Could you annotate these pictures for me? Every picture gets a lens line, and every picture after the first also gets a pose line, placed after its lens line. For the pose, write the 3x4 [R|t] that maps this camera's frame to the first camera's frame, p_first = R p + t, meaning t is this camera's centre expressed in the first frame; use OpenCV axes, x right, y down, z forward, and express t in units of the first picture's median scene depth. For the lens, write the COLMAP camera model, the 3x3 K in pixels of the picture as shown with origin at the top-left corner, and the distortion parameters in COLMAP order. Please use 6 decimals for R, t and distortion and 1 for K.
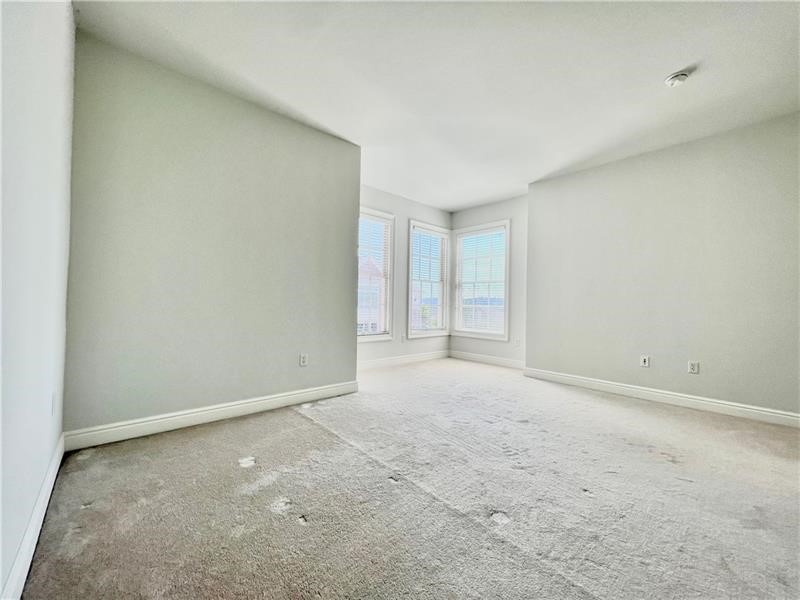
lens RADIAL K [[320.9, 0, 400.0], [0, 320.9, 300.0], [0, 0, 1]] dist [0.000539, 0.000299]
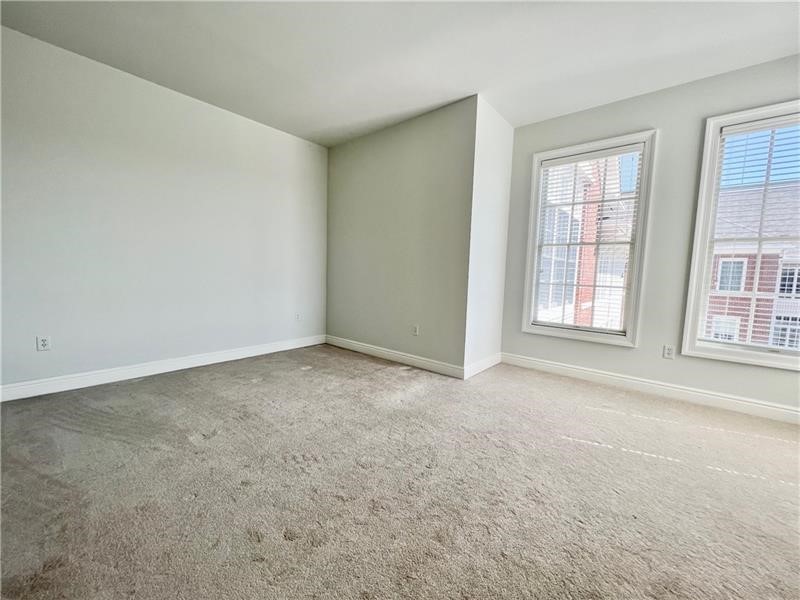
lens RADIAL K [[320.9, 0, 400.0], [0, 320.9, 300.0], [0, 0, 1]] dist [0.000539, 0.000299]
pose [[0.142405, 0.075321, -0.986938, 0.719805], [-0.013018, 0.997157, 0.074222, -0.004238], [0.989723, 0.002278, 0.142981, 0.692068]]
